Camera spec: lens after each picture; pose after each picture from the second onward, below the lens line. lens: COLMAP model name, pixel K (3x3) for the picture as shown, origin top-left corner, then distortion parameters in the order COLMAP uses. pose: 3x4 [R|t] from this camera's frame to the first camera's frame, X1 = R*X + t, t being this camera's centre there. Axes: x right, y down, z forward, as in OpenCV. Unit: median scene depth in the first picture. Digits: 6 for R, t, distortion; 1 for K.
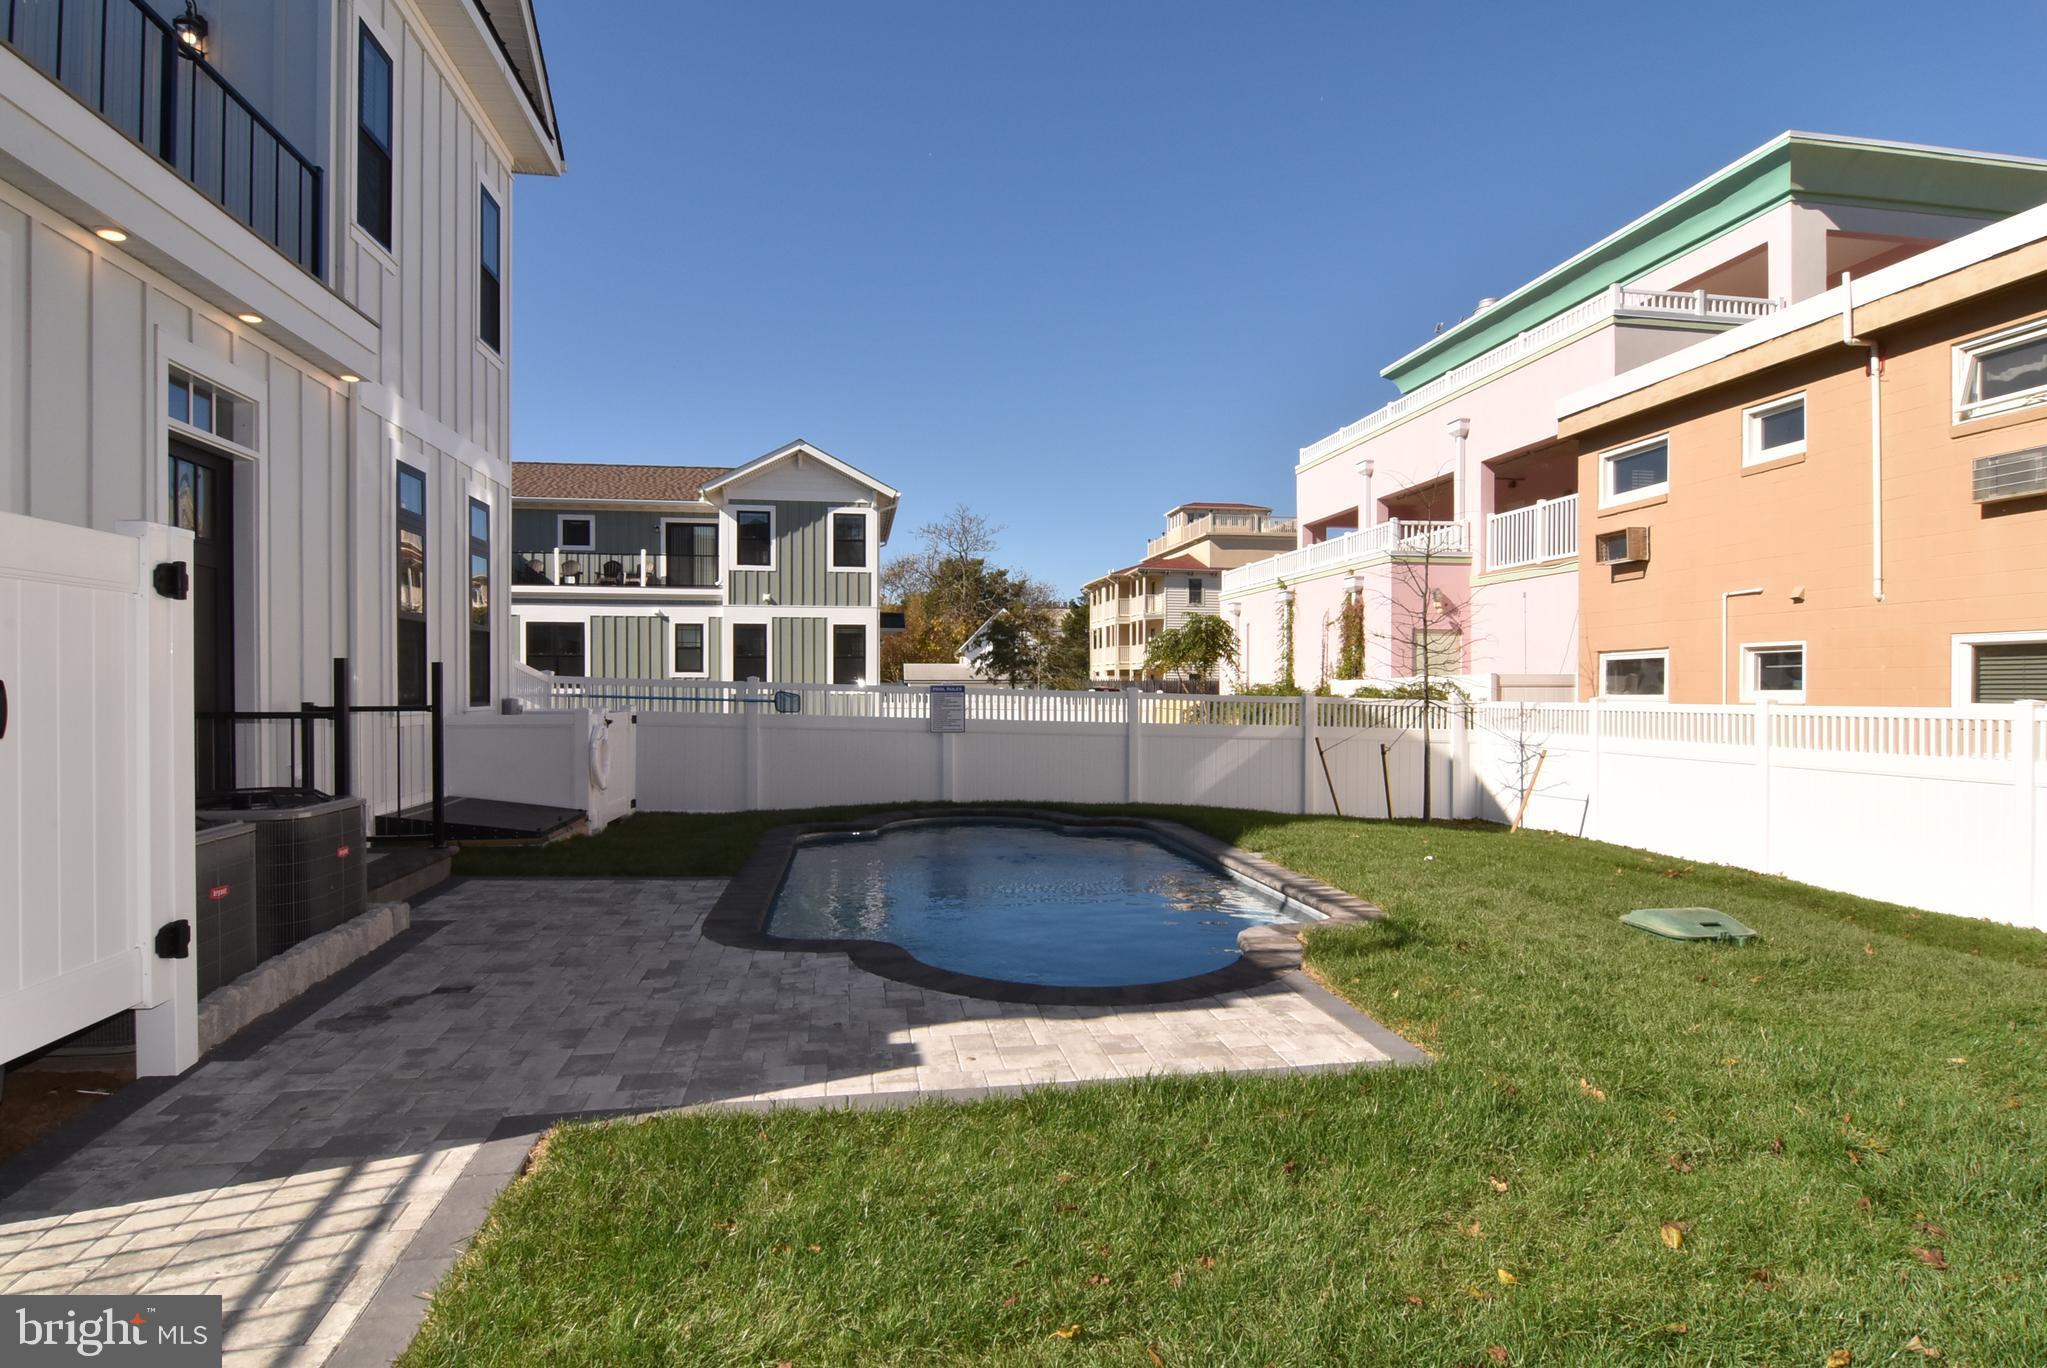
lens RADIAL K [[1102.3, 0, 1033.2], [0, 1102.3, 694.3], [0, 0, 1]] dist [-0.007563, -0.009604]
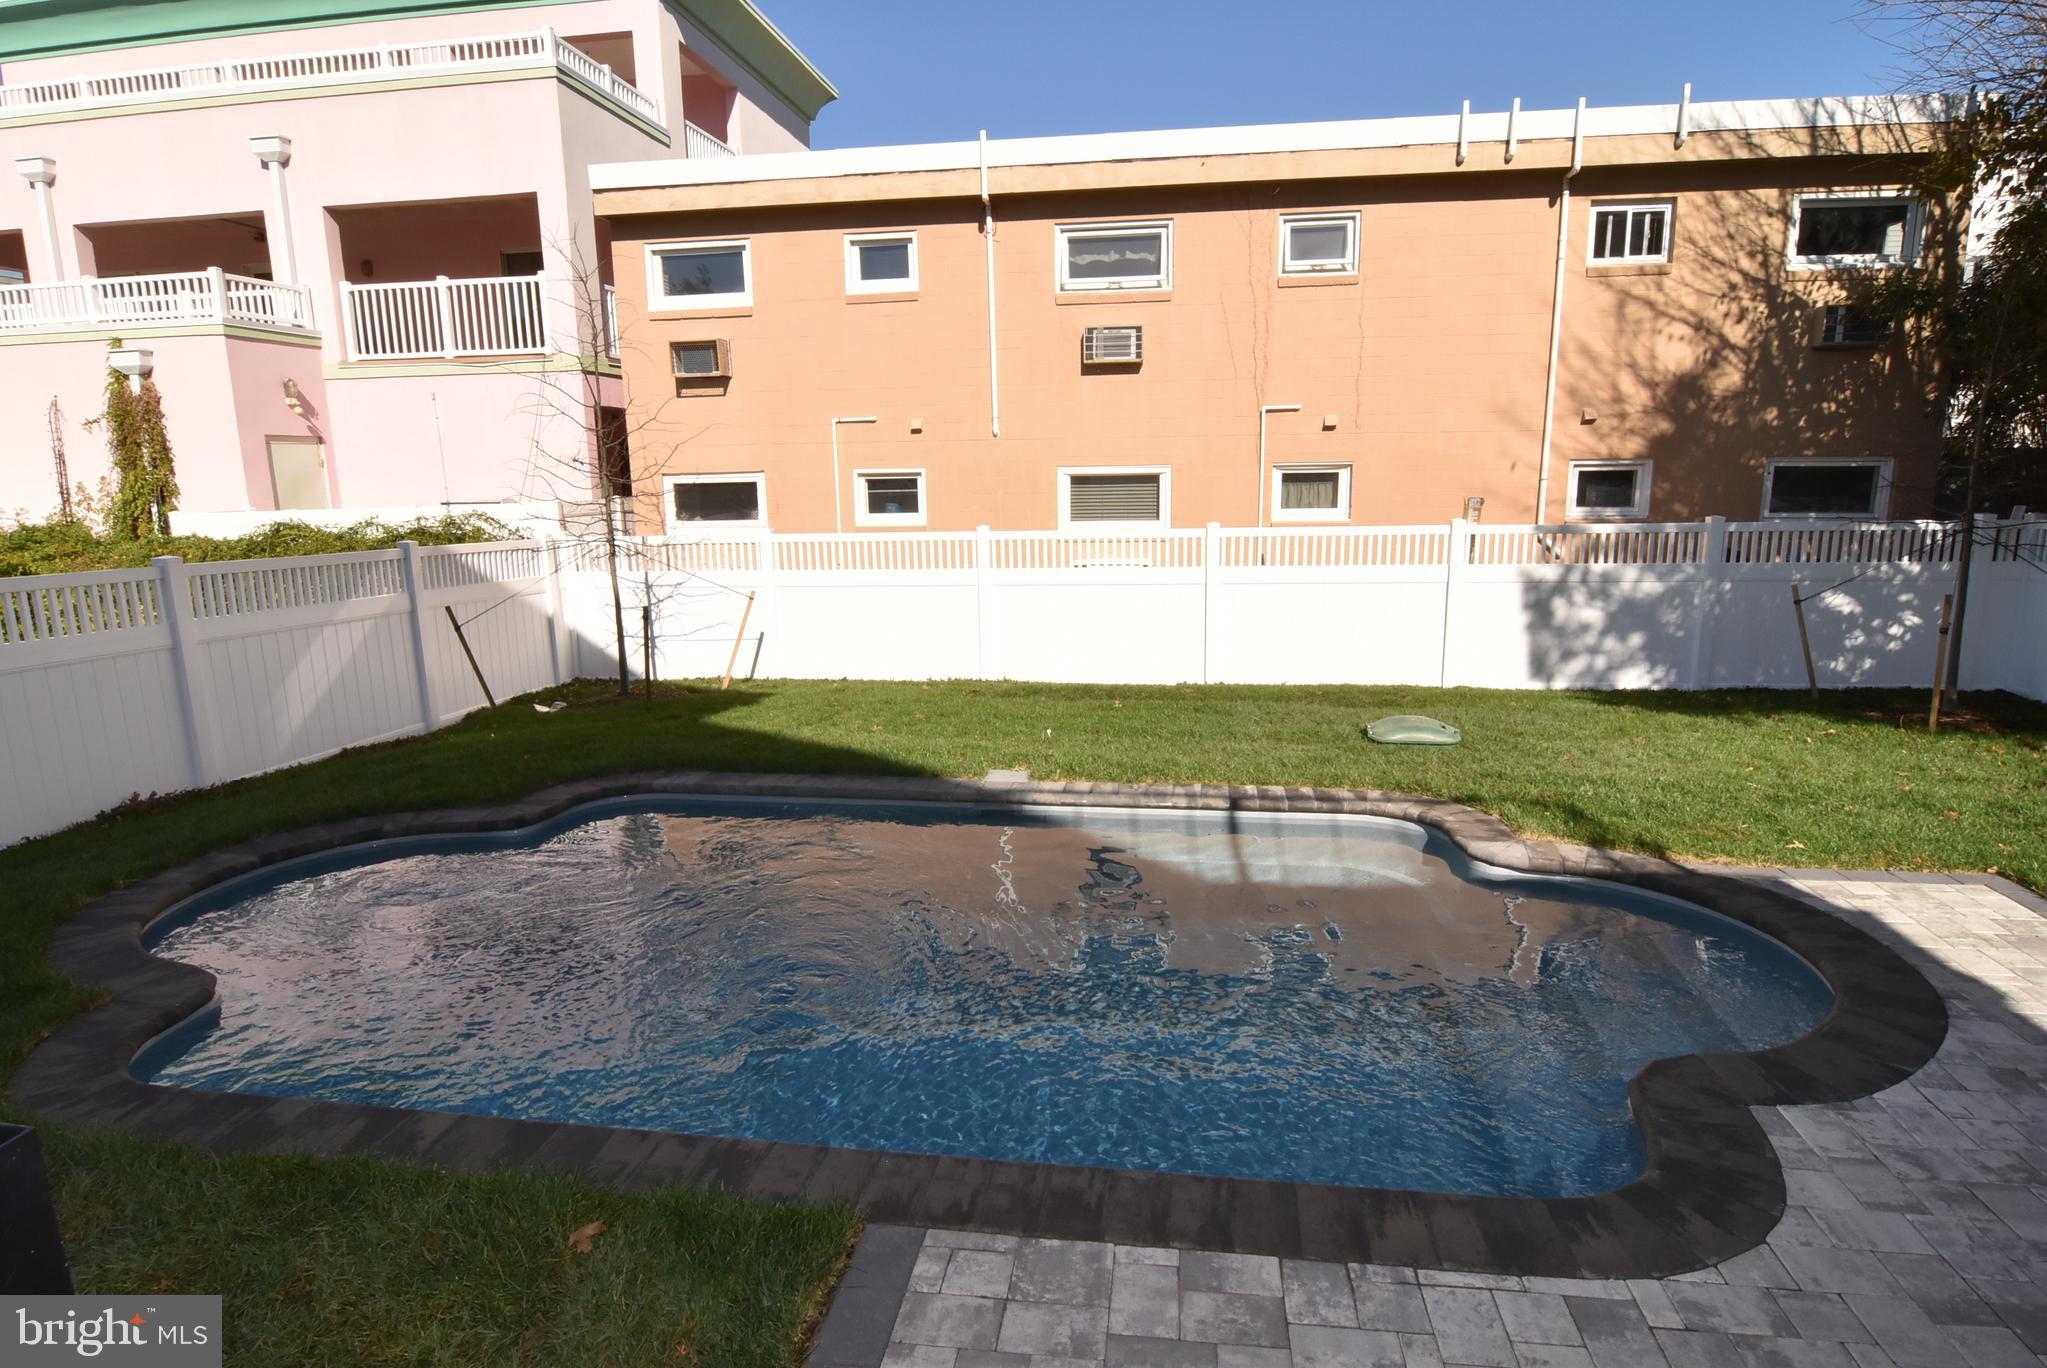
lens RADIAL K [[1102.3, 0, 1030.2], [0, 1102.3, 696.1], [0, 0, 1]] dist [-0.007563, -0.009604]
pose [[0.302771, -0.199326, 0.931987, -0.286741], [0.021986, 0.979086, 0.202257, -0.037670], [-0.952810, -0.040747, 0.300821, 0.440292]]
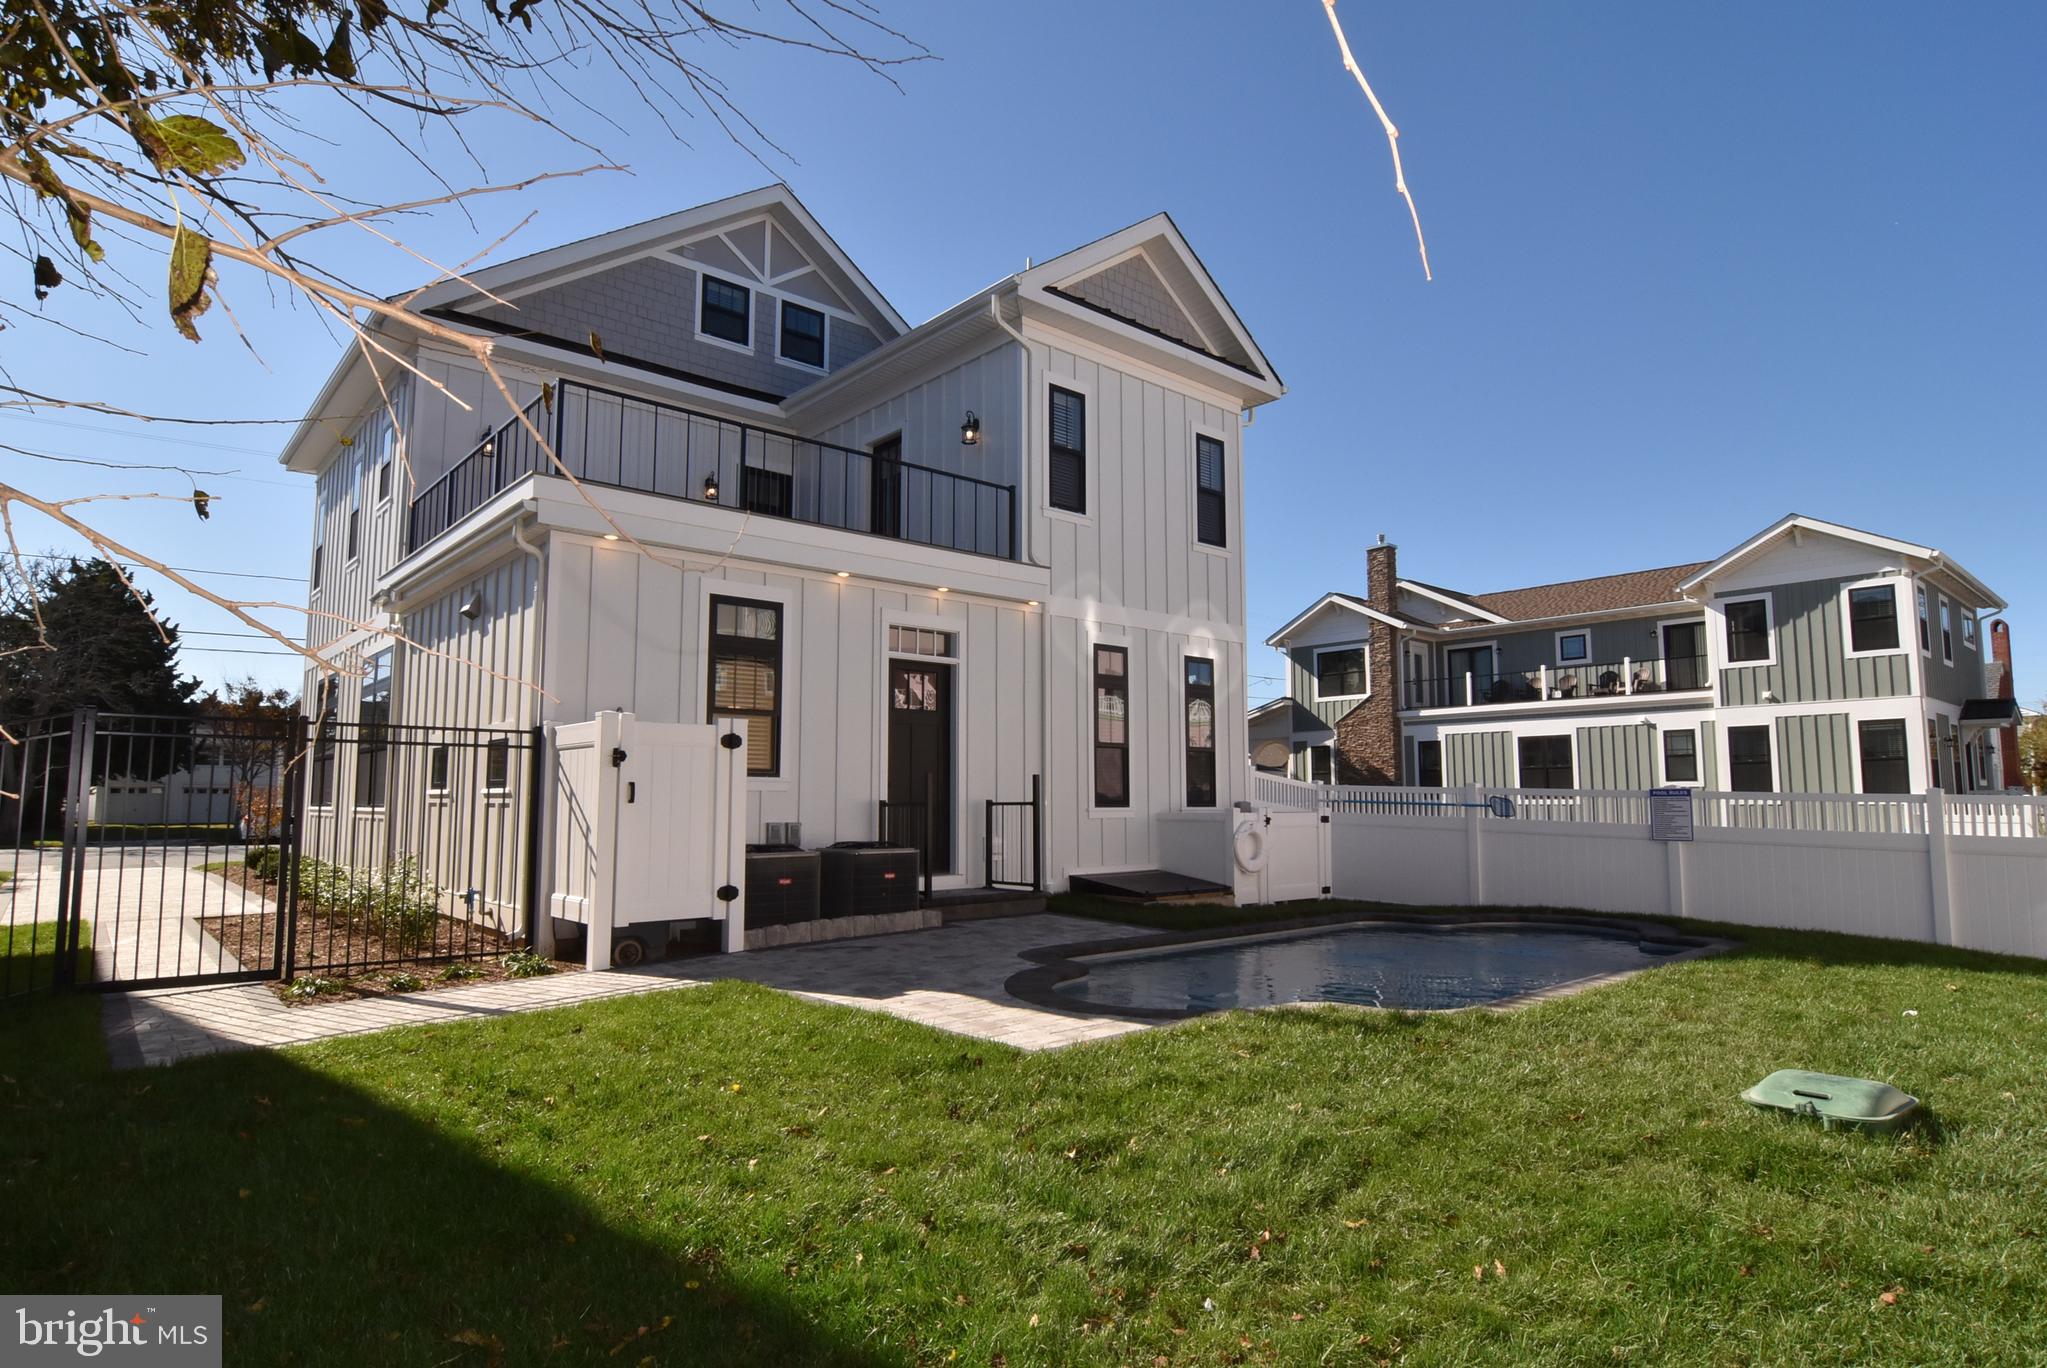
lens RADIAL K [[1102.3, 0, 1032.8], [0, 1102.3, 687.4], [0, 0, 1]] dist [-0.007563, -0.009604]
pose [[0.530999, -0.089596, -0.842622, 0.399220], [-0.004728, 0.994066, -0.108679, 0.009511], [0.847359, 0.061692, 0.527424, 0.068975]]
